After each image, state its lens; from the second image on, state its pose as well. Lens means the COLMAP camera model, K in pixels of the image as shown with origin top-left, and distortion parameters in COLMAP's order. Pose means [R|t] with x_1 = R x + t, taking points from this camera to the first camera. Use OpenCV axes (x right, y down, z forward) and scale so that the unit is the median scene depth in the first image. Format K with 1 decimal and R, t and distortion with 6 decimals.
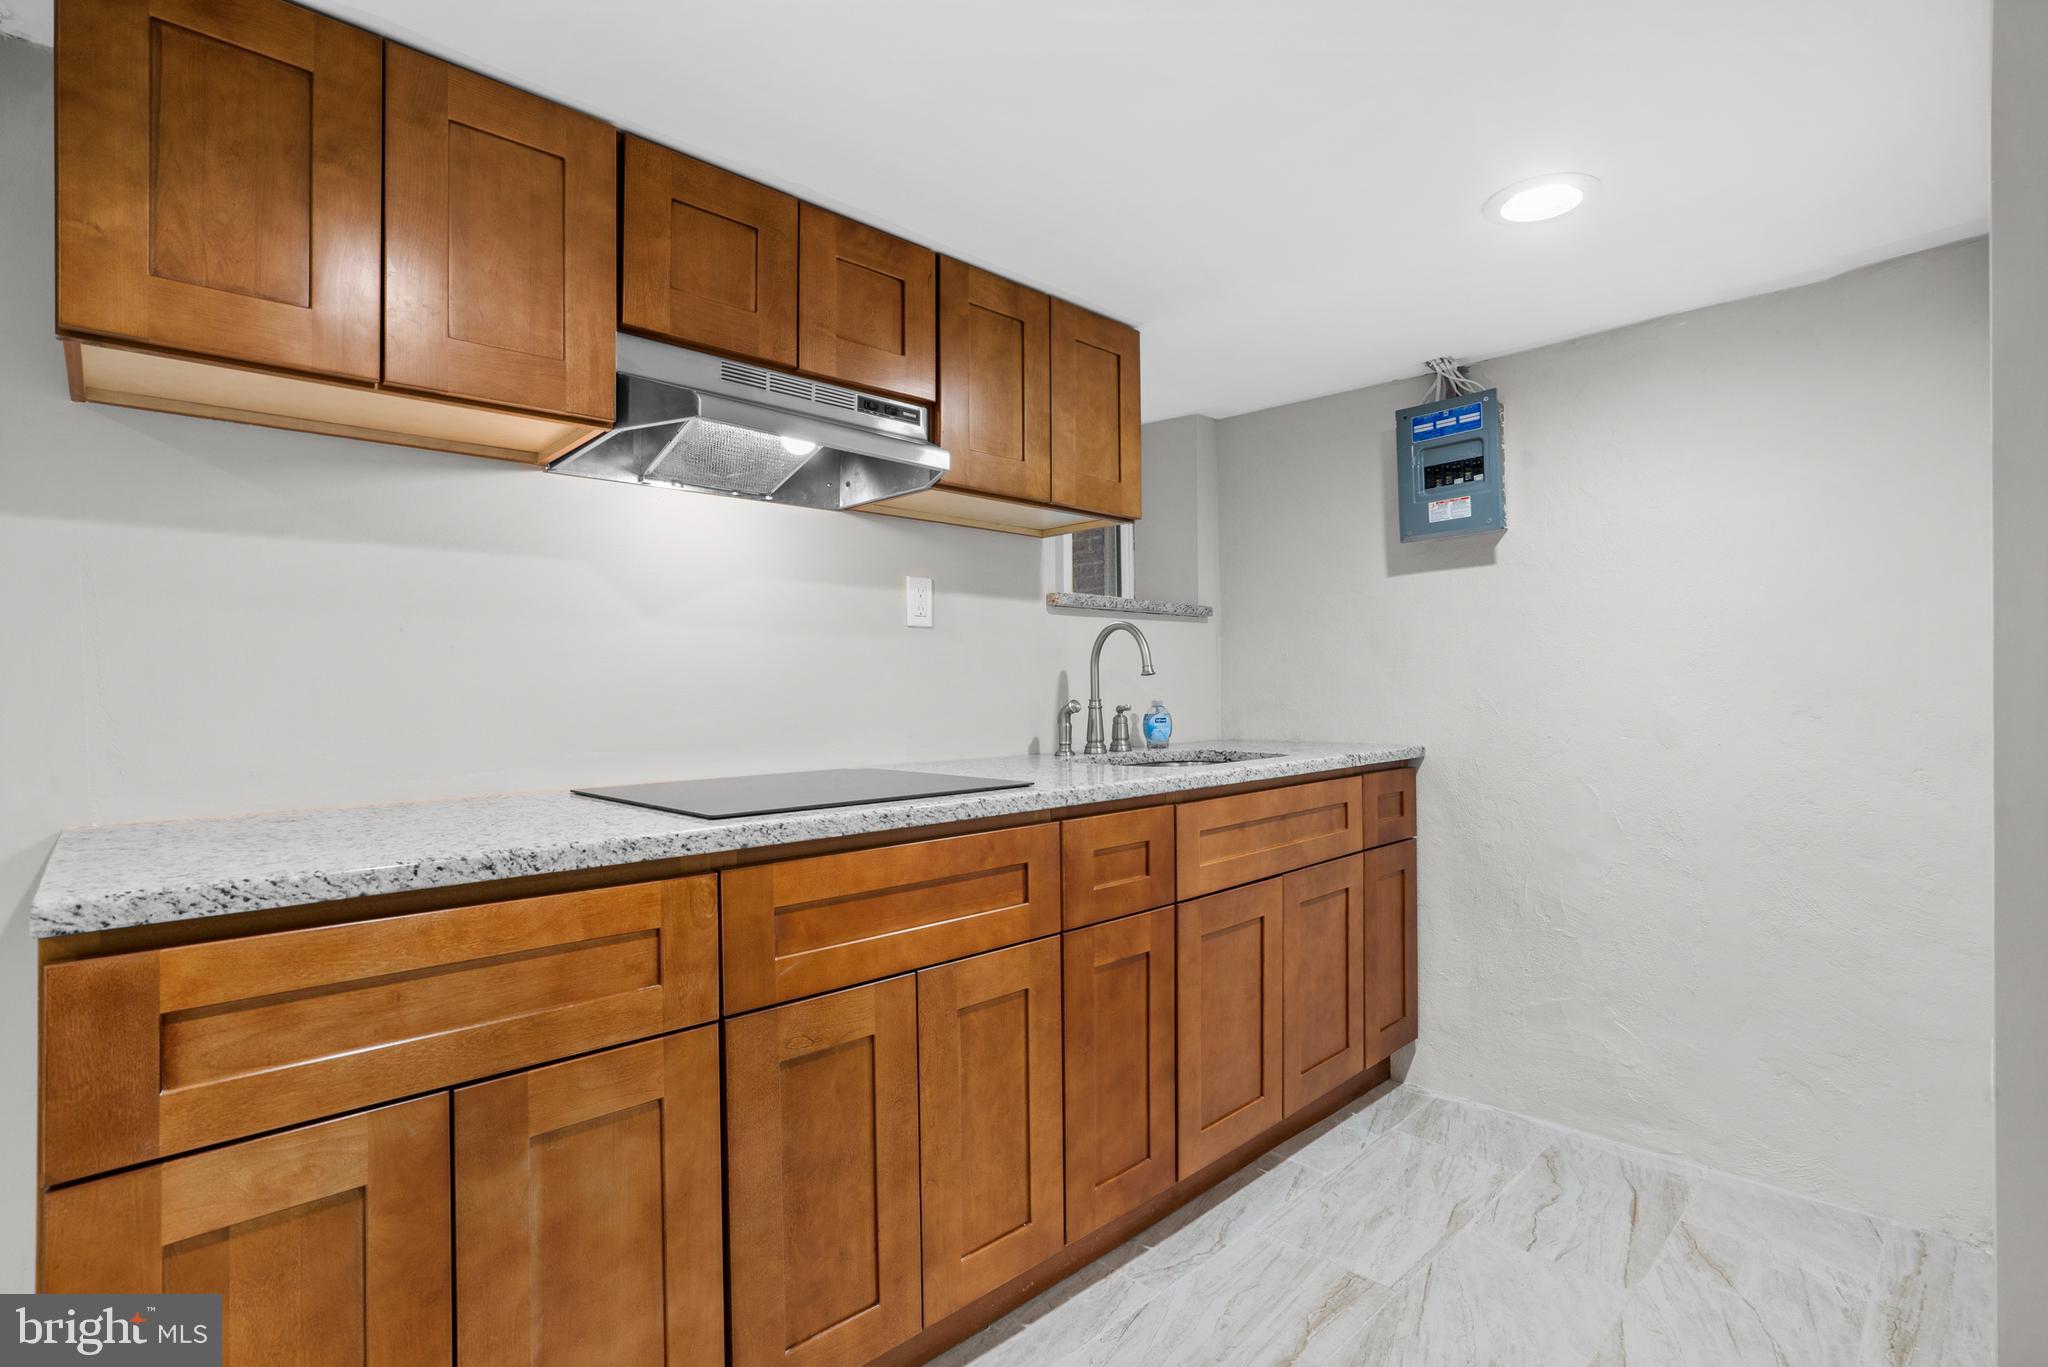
lens RADIAL K [[978.1, 0, 1027.3], [0, 978.1, 675.2], [0, 0, 1]] dist [-0.058675, 0.021394]
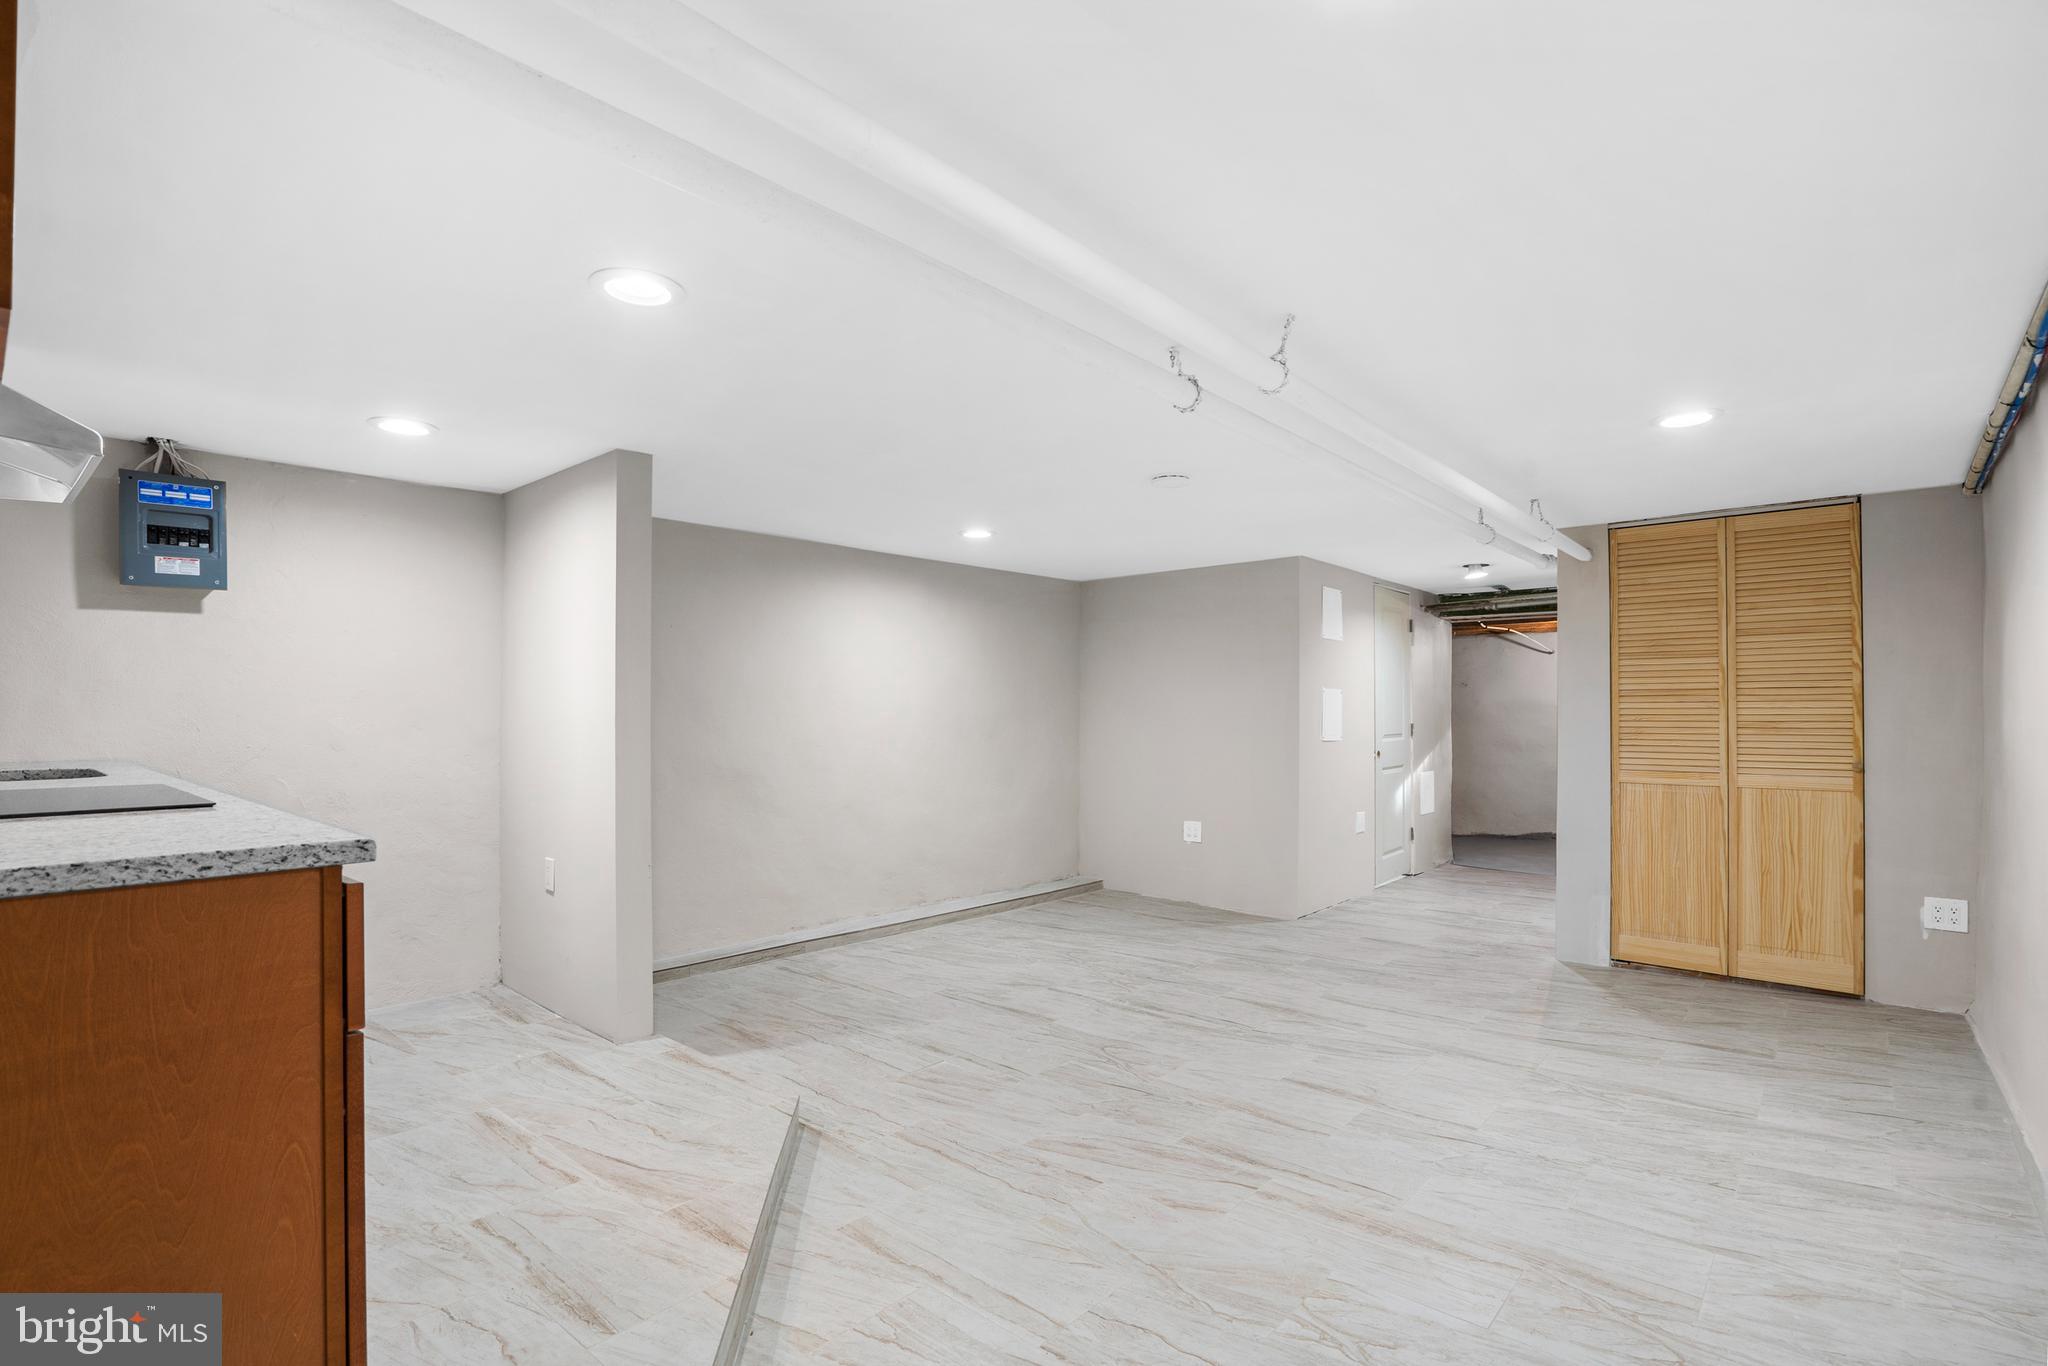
lens RADIAL K [[978.1, 0, 1025.6], [0, 978.1, 695.9], [0, 0, 1]] dist [-0.058675, 0.021394]
pose [[-0.090838, 0.022481, 0.995612, -1.333751], [-0.013210, 0.999630, -0.023777, 0.011978], [-0.995778, -0.015312, -0.090507, 0.050942]]
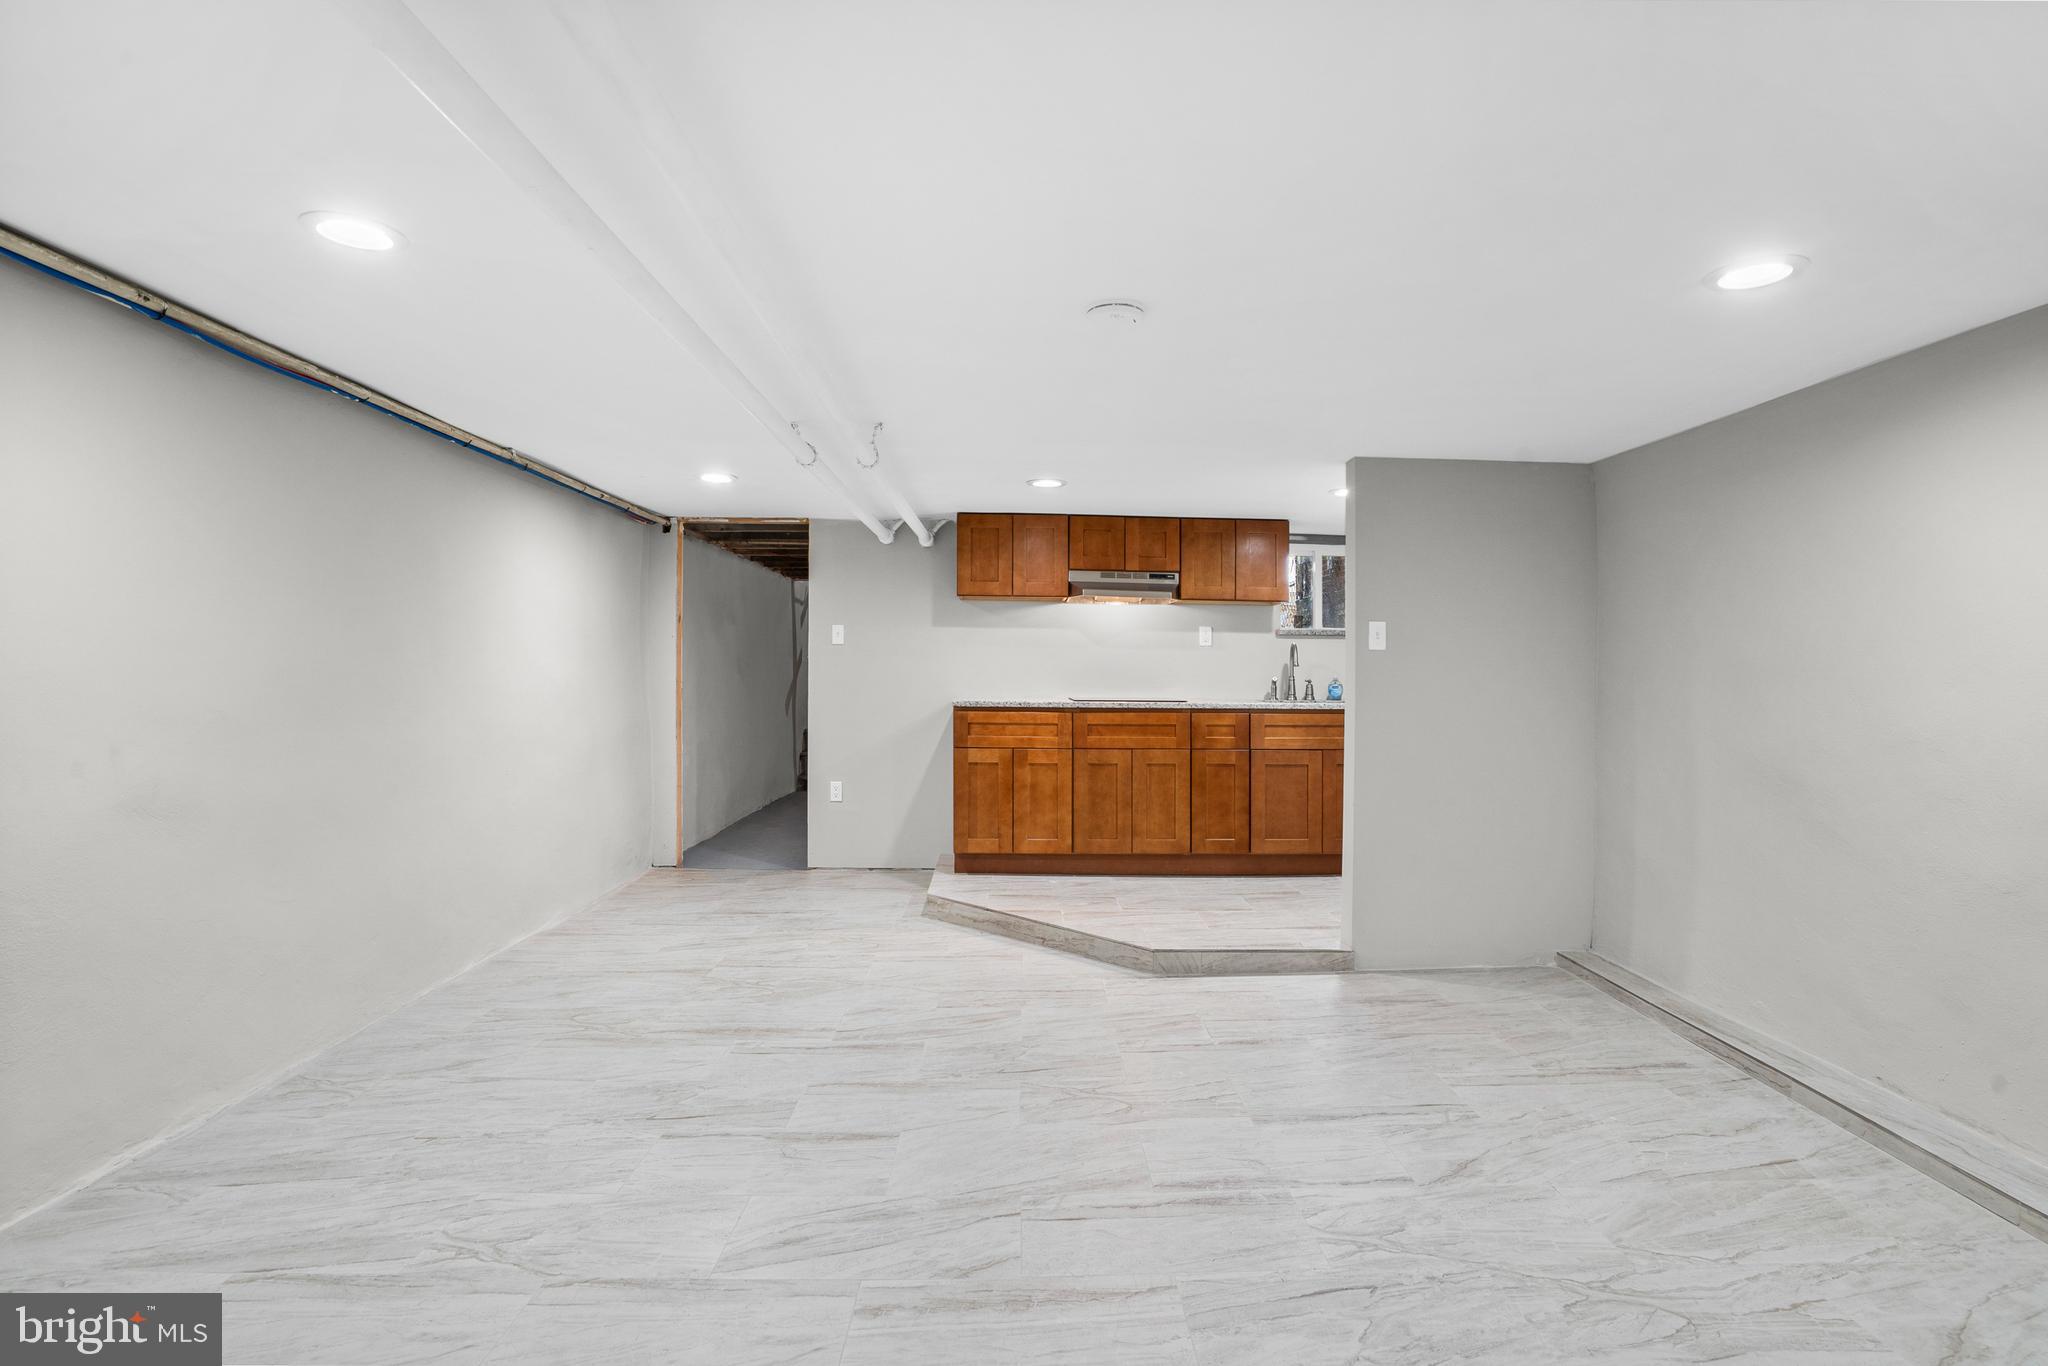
lens RADIAL K [[978.1, 0, 1032.1], [0, 978.1, 690.7], [0, 0, 1]] dist [-0.058675, 0.021394]
pose [[0.734615, 0.028398, -0.677890, 1.796946], [-0.006889, 0.999384, 0.034401, -0.024939], [0.678450, -0.020601, 0.734358, -1.644455]]
